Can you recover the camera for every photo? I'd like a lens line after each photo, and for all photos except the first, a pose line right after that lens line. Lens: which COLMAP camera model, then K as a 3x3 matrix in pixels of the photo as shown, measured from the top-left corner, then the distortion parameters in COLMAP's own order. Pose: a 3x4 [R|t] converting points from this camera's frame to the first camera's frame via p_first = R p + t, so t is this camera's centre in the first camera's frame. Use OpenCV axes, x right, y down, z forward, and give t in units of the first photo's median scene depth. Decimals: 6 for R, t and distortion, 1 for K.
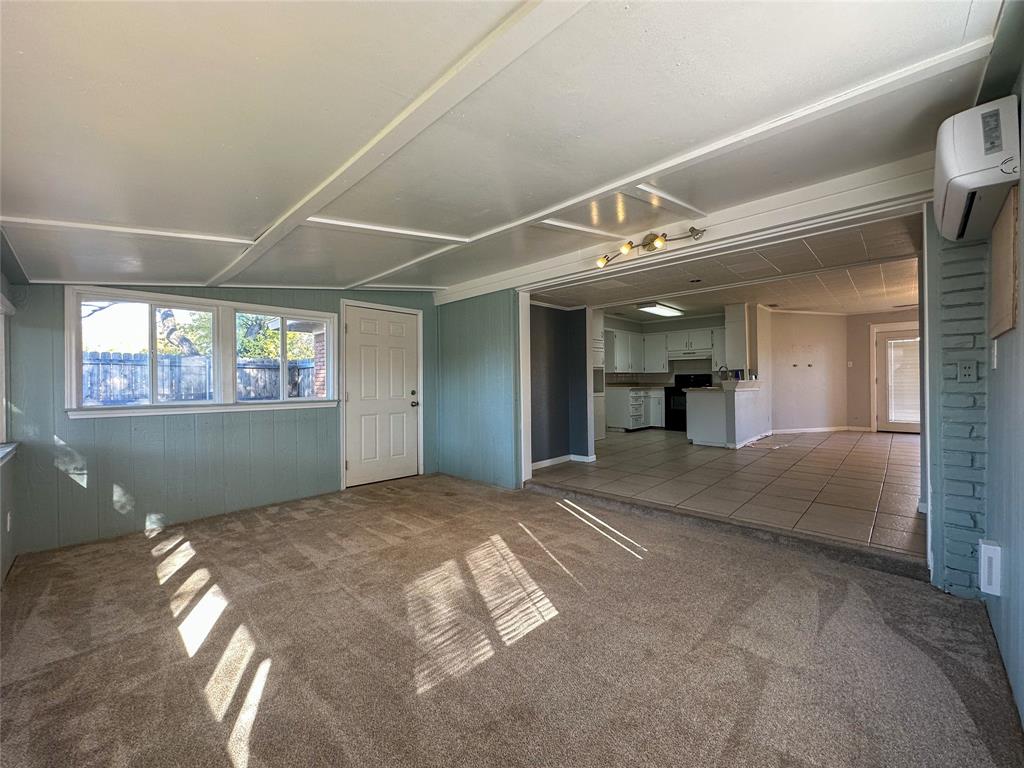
lens RADIAL K [[421.8, 0, 505.3], [0, 421.8, 384.8], [0, 0, 1]] dist [-0.001017, 0.000046]
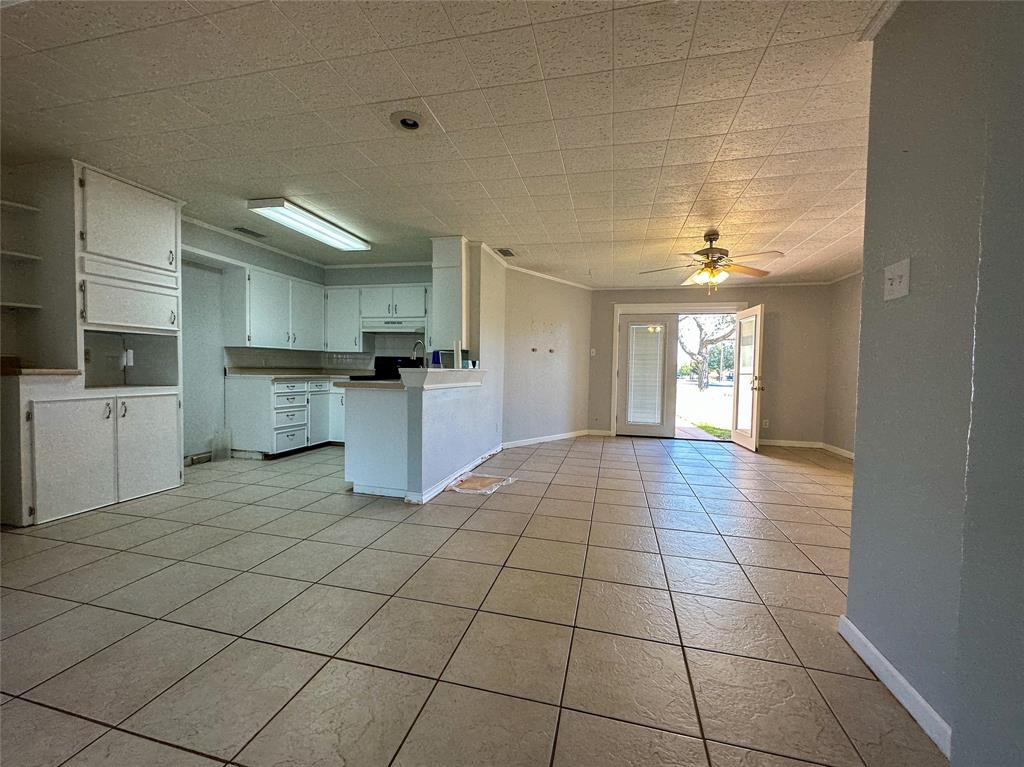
lens RADIAL K [[421.8, 0, 513.0], [0, 421.8, 386.5], [0, 0, 1]] dist [-0.001017, 0.000046]
pose [[0.866904, 0.006360, 0.498434, 0.298113], [-0.026767, 0.999070, 0.033807, -0.006579], [-0.497755, -0.042649, 0.866268, 0.392877]]
